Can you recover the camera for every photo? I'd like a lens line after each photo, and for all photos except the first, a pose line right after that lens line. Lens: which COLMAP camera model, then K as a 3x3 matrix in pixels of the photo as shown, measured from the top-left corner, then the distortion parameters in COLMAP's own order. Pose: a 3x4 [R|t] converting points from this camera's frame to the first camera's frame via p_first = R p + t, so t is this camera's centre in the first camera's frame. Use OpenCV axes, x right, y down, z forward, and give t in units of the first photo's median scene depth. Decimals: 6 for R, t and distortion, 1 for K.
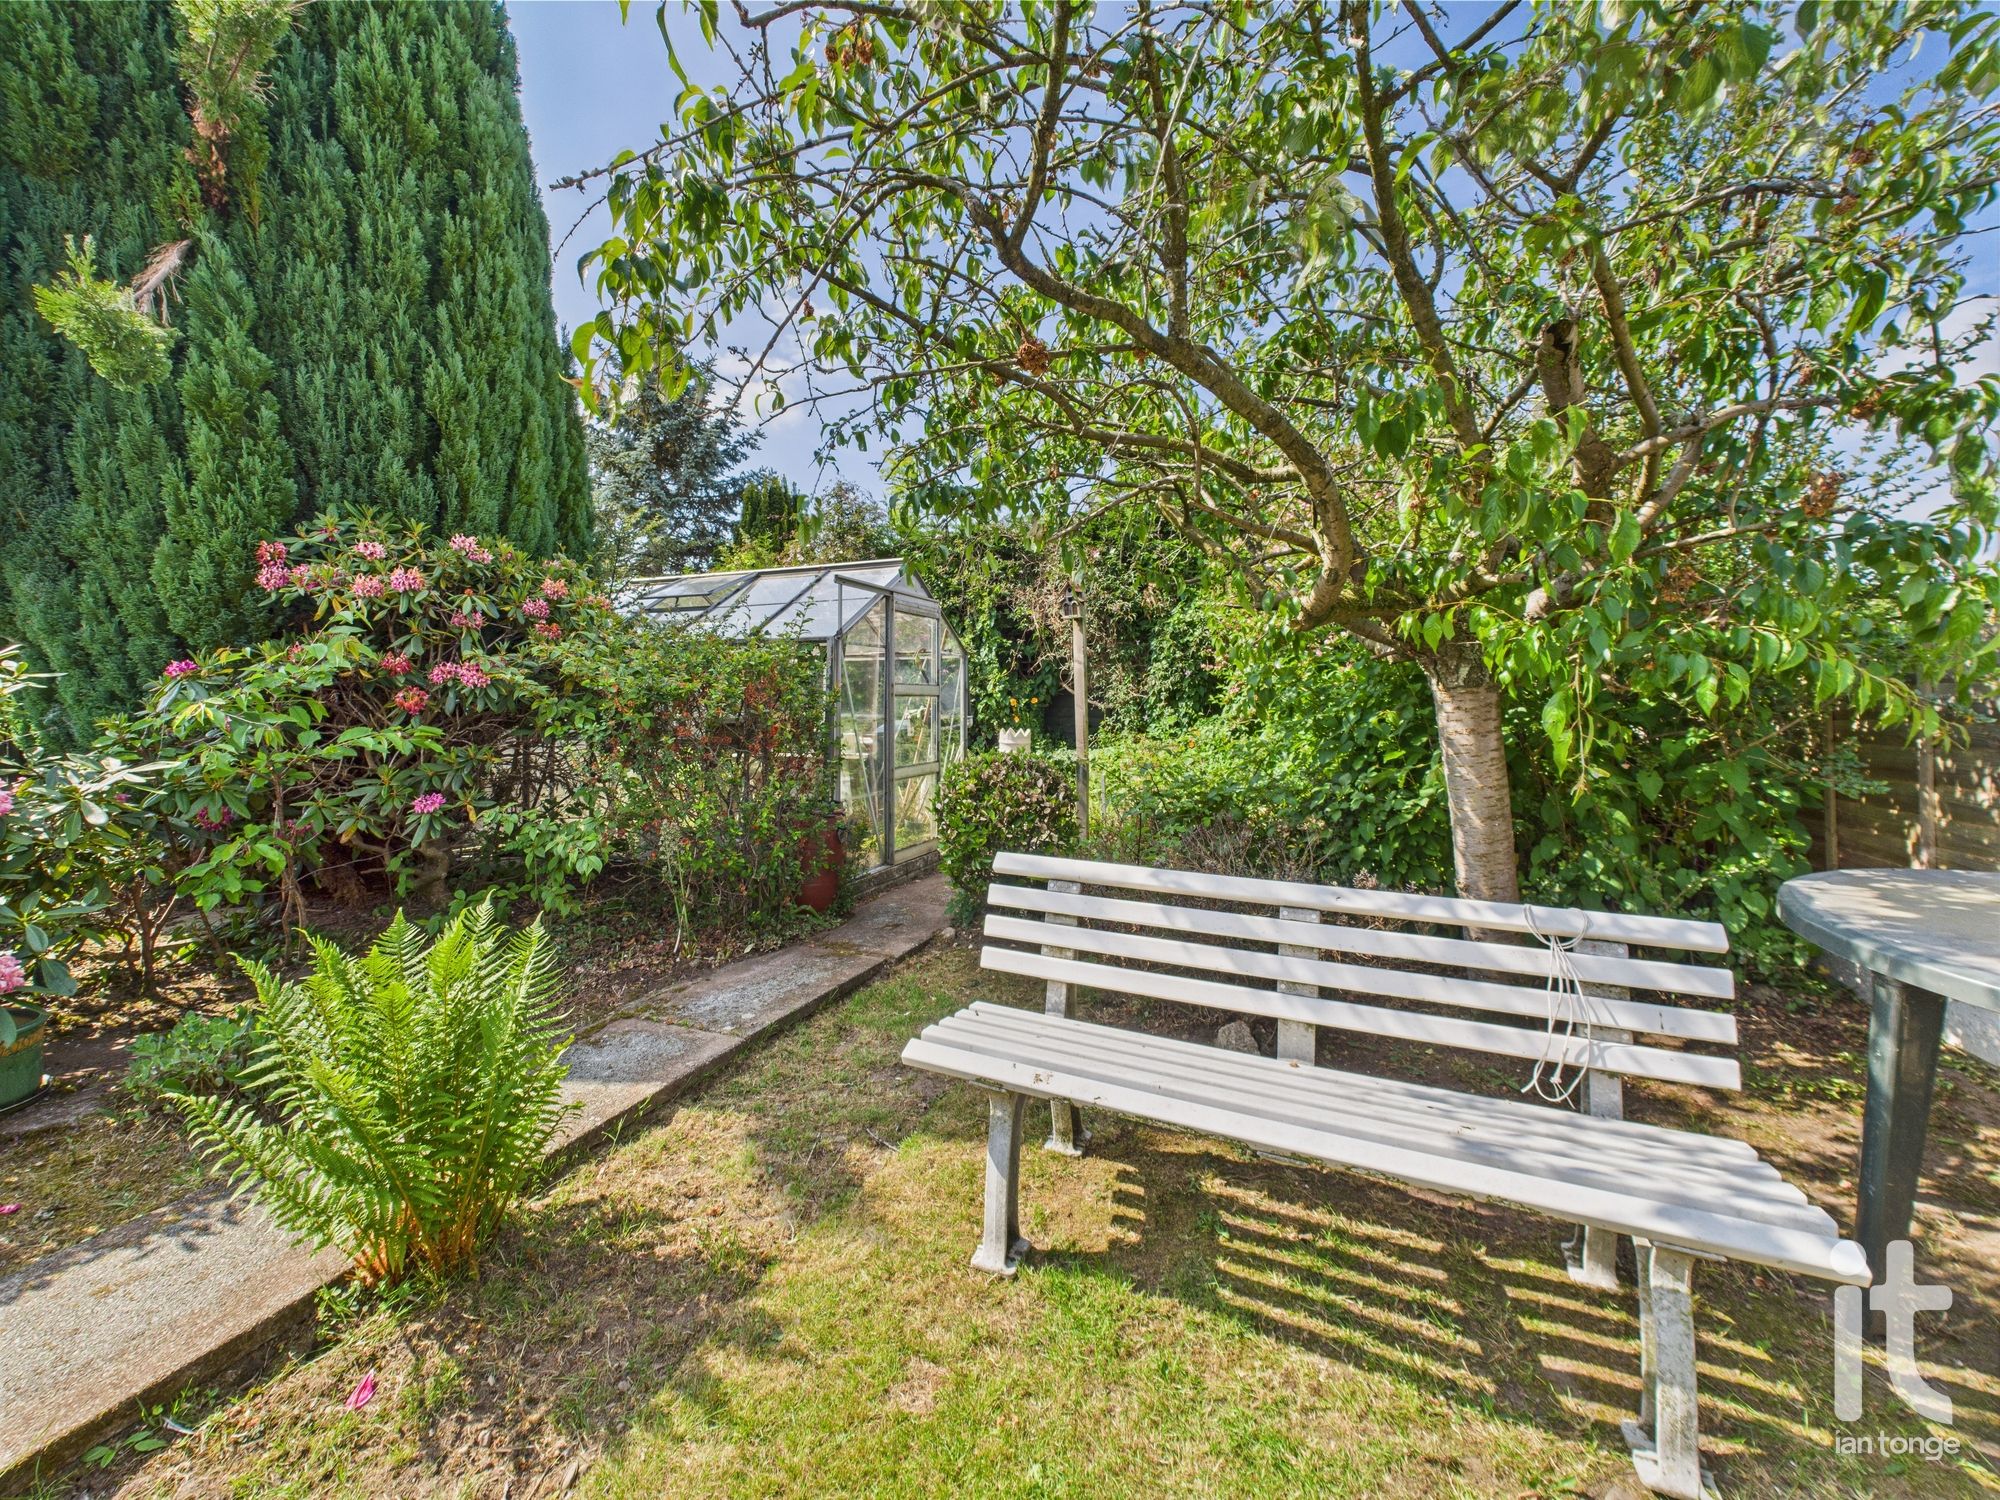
lens RADIAL K [[789.9, 0, 1017.3], [0, 789.9, 683.1], [0, 0, 1]] dist [-0.000152, -0.000019]
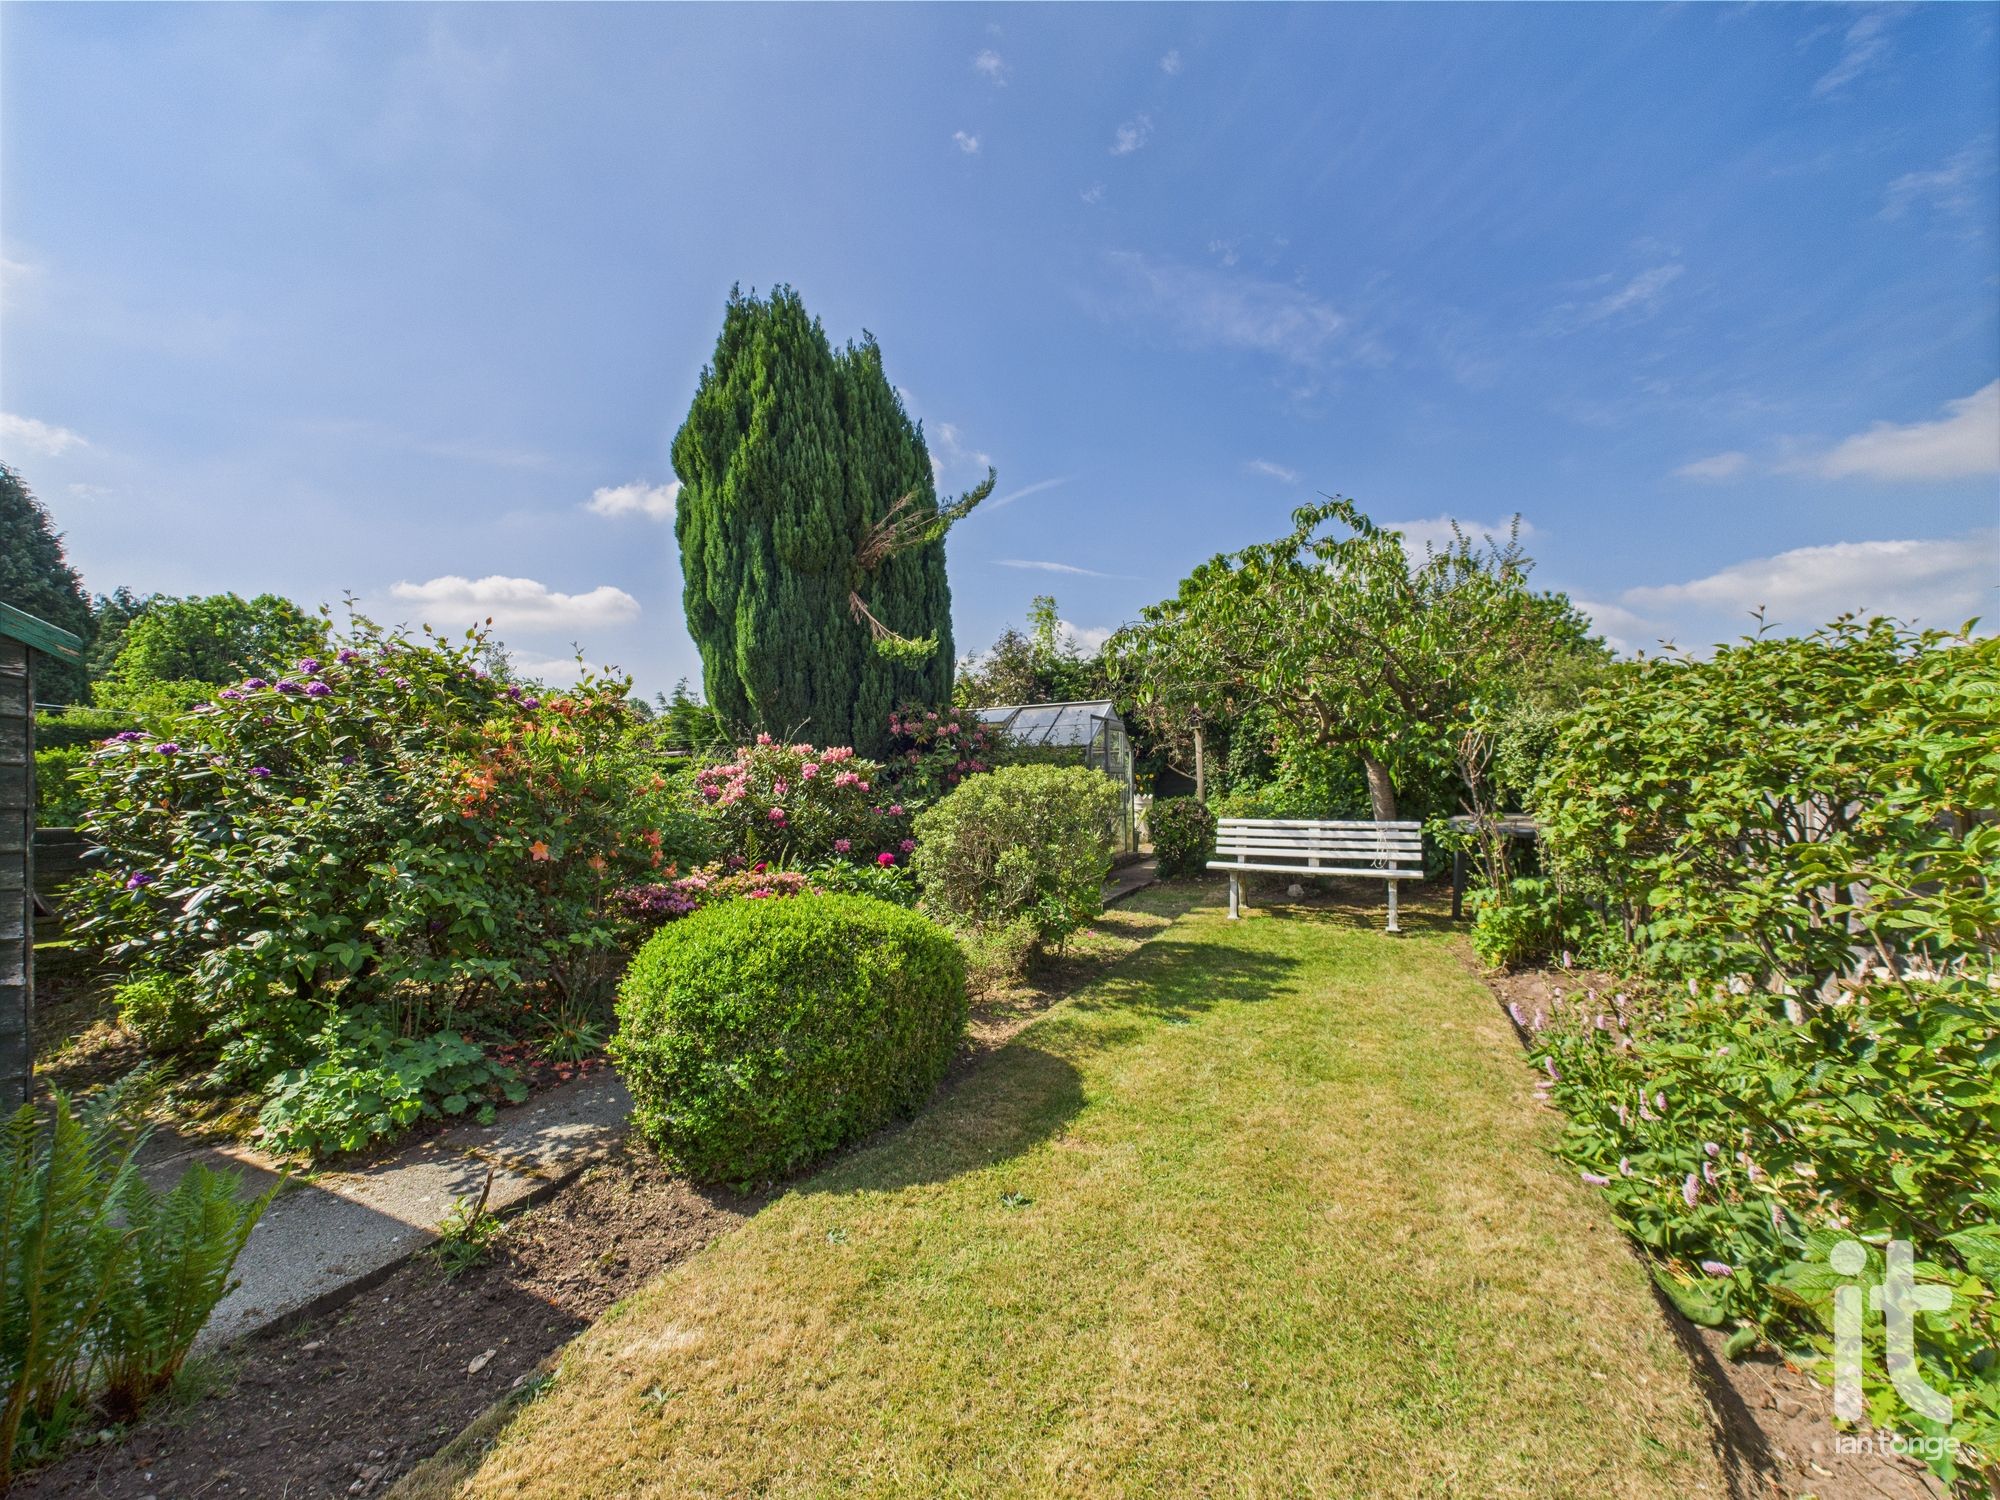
lens RADIAL K [[812.5, 0, 996.1], [0, 812.5, 768.6], [0, 0, 1]] dist [-0.001826, 0.000403]
pose [[0.997810, -0.022113, -0.062342, -0.345469], [0.022475, 0.999734, 0.005111, -0.012630], [0.062212, -0.006501, 0.998042, -1.127553]]
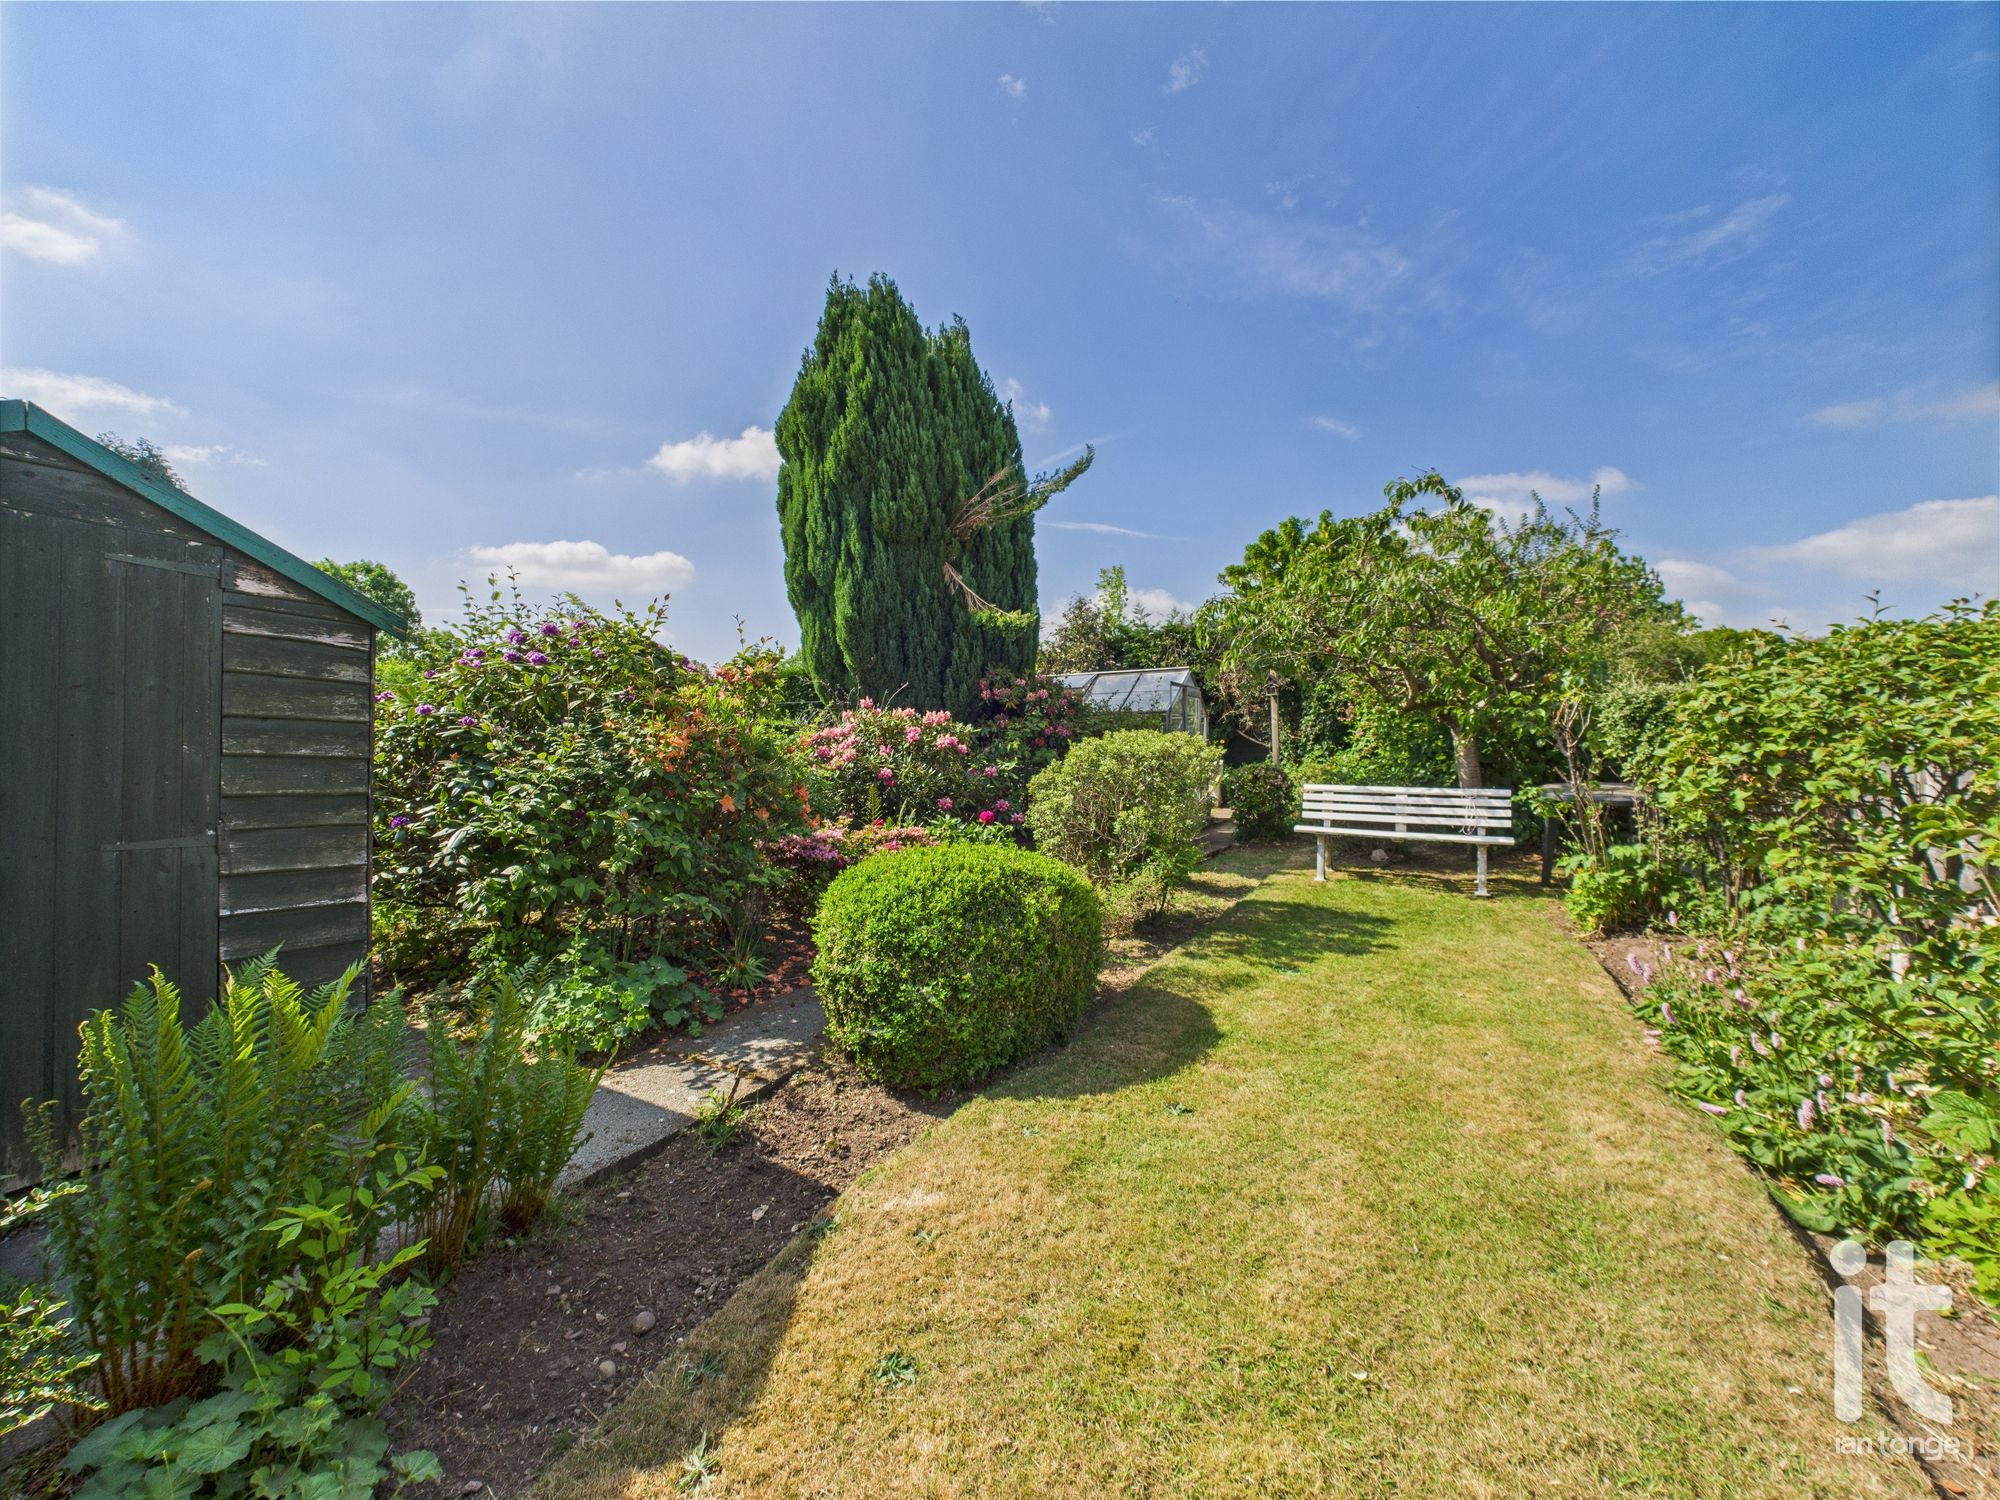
lens RADIAL K [[812.5, 0, 993.7], [0, 812.5, 744.5], [0, 0, 1]] dist [-0.001826, 0.000403]
pose [[0.992027, -0.010722, -0.125565, -0.425417], [0.013178, 0.999737, 0.018744, -0.015052], [0.125332, -0.020250, 0.991908, -1.211237]]
